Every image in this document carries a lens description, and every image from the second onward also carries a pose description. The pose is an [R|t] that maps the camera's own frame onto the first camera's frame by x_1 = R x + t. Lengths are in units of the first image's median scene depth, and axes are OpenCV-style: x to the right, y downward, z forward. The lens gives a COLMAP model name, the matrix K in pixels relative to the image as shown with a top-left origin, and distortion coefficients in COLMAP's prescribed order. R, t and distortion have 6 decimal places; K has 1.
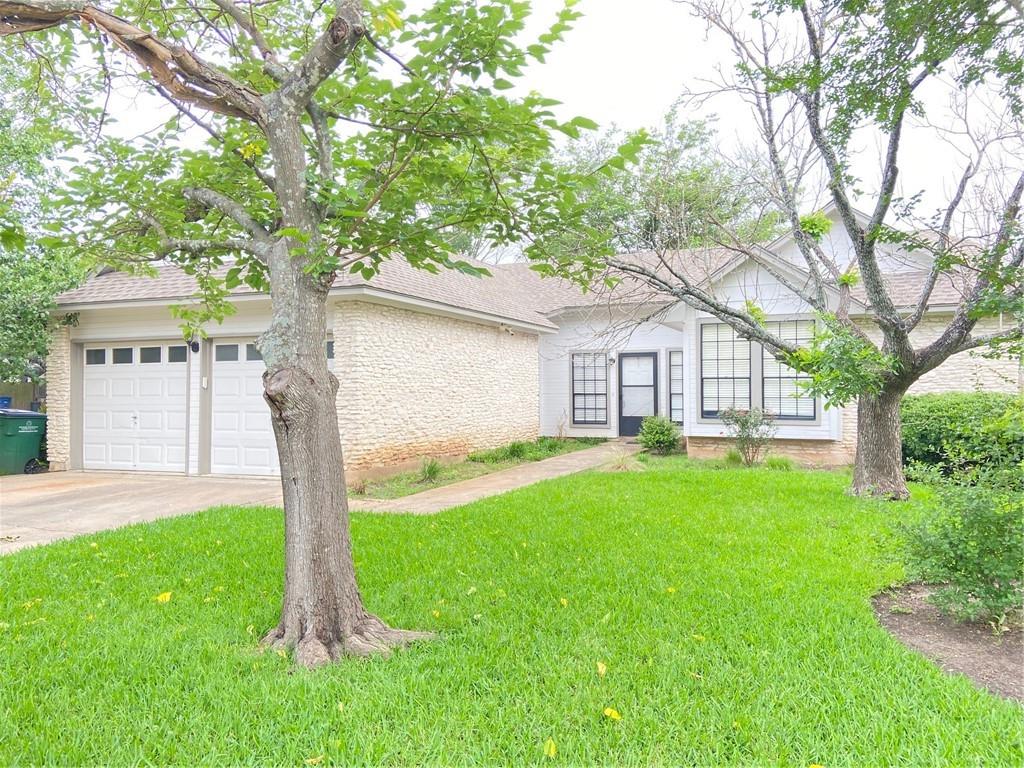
lens RADIAL K [[773.1, 0, 513.4], [0, 773.1, 387.8], [0, 0, 1]] dist [0.105520, -0.123879]
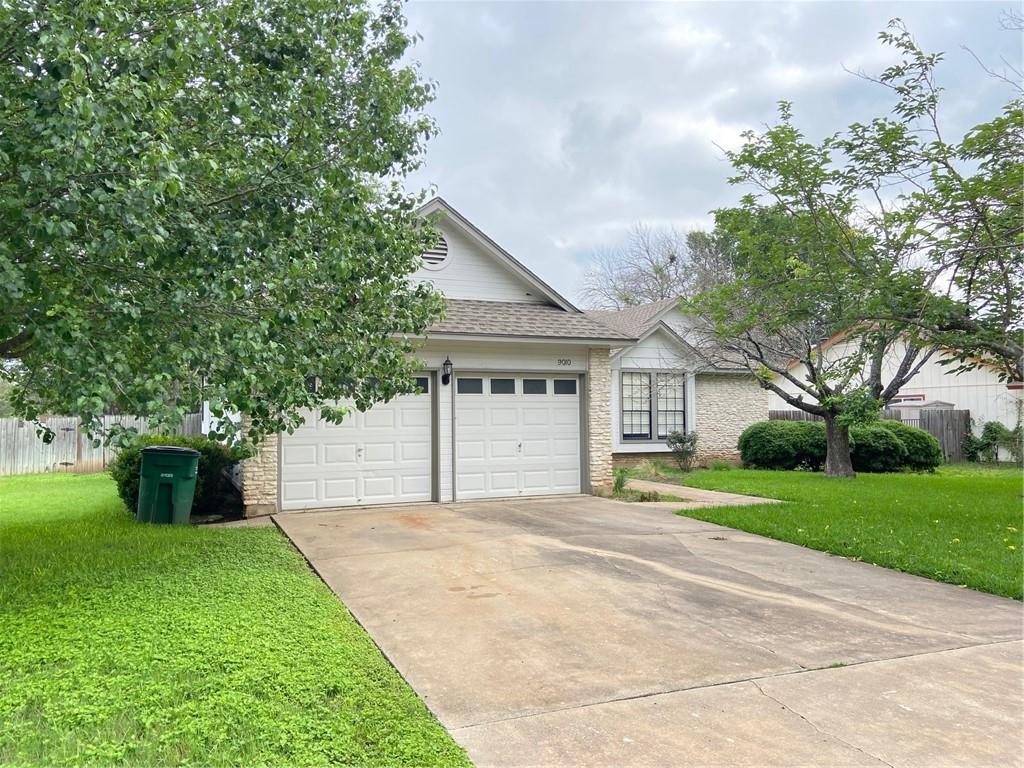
lens RADIAL K [[773.1, 0, 513.4], [0, 773.1, 387.8], [0, 0, 1]] dist [0.105520, -0.123879]
pose [[0.689876, 0.028270, 0.723376, -0.880072], [-0.001238, 0.999282, -0.037872, -0.001431], [-0.723927, 0.025231, 0.689415, 0.180216]]
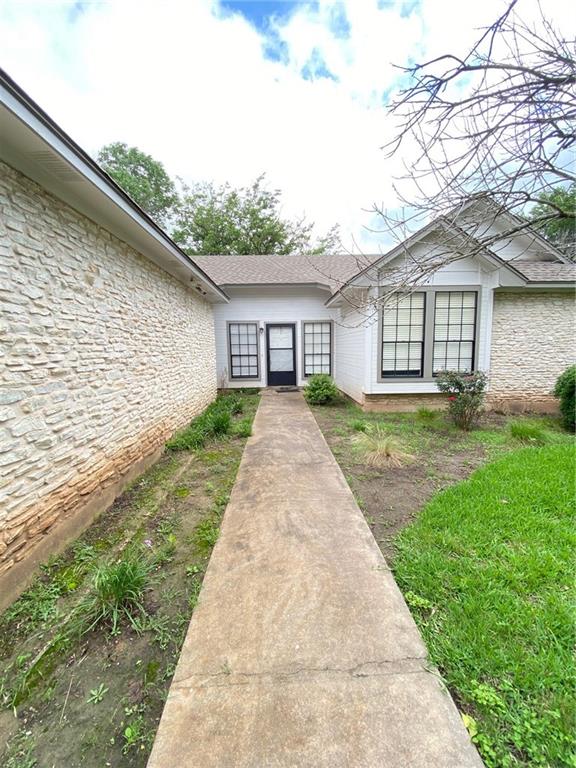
lens RADIAL K [[310.4, 0, 288.0], [0, 310.4, 384.0], [0, 0, 1]] dist [0.029428, -0.026774]
pose [[0.911404, -0.057790, 0.407434, -0.066761], [0.009518, 0.992786, 0.119523, -0.007697], [-0.411402, -0.105056, 0.905379, 0.630762]]
